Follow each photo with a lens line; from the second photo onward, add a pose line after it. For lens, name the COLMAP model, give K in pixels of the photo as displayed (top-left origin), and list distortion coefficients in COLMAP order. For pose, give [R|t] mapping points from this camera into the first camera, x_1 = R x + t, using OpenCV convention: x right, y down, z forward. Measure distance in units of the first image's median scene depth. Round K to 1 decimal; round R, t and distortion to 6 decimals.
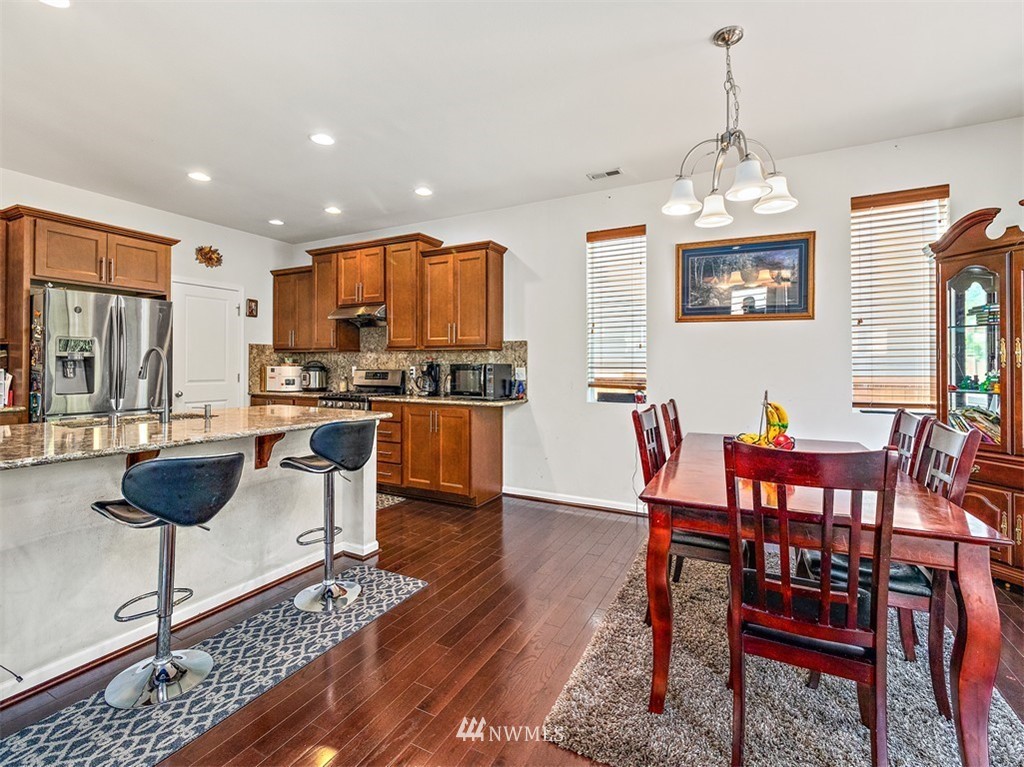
lens RADIAL K [[475.6, 0, 508.9], [0, 475.6, 362.9], [0, 0, 1]] dist [0.000844, 0.000812]
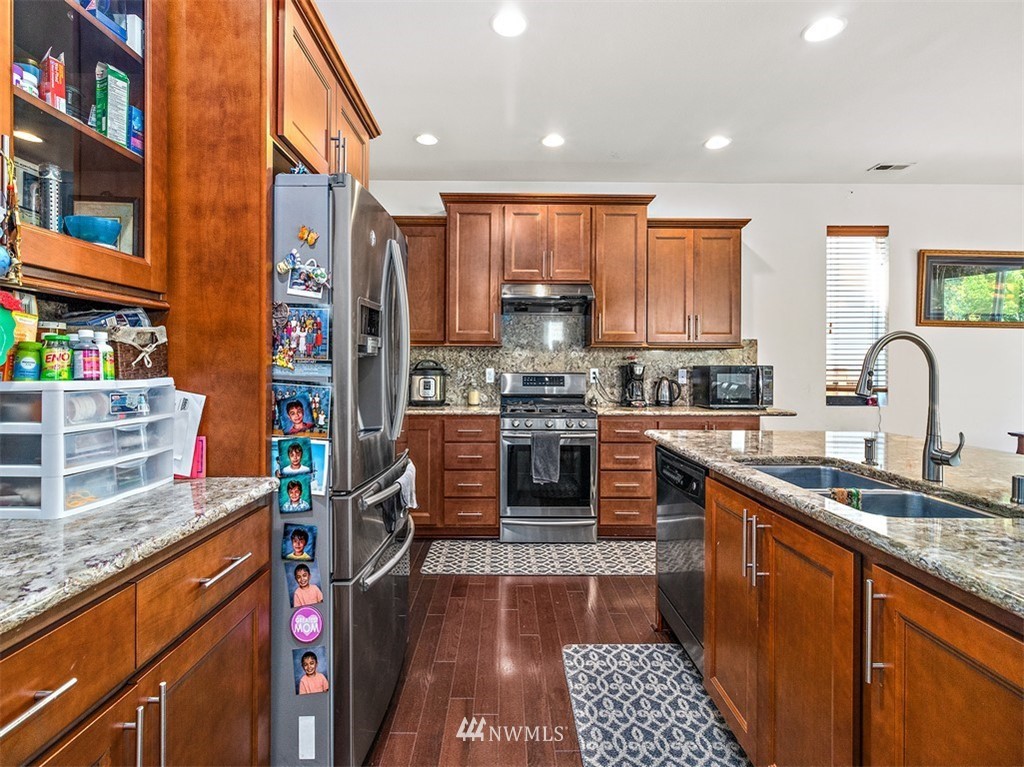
lens RADIAL K [[488.9, 0, 513.6], [0, 488.9, 369.3], [0, 0, 1]] dist [0.002010, 0.000535]
pose [[0.876651, -0.002225, 0.481122, -0.882711], [-0.004975, 0.999894, 0.013688, -0.001372], [-0.481101, -0.014393, 0.876547, 0.470881]]
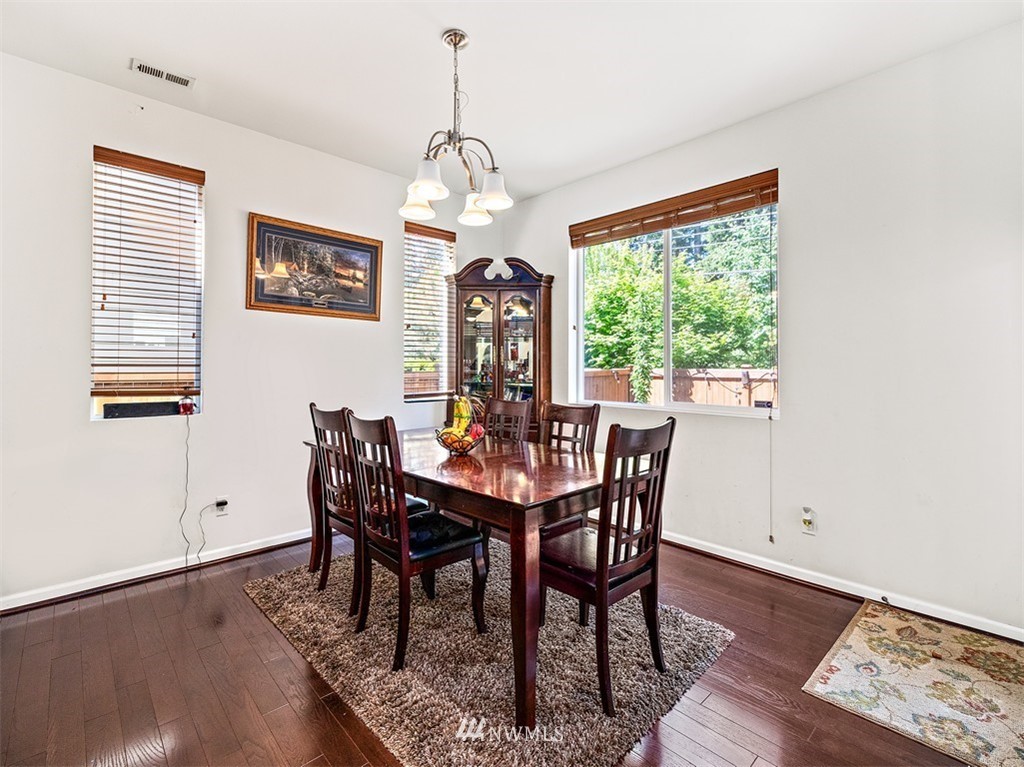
lens RADIAL K [[475.6, 0, 508.9], [0, 475.6, 362.9], [0, 0, 1]] dist [0.000844, 0.000812]
pose [[0.334417, 0.003649, 0.942418, -0.247039], [-0.013784, 0.999904, 0.001019, -0.000878], [-0.942324, -0.013331, 0.334435, 0.298864]]
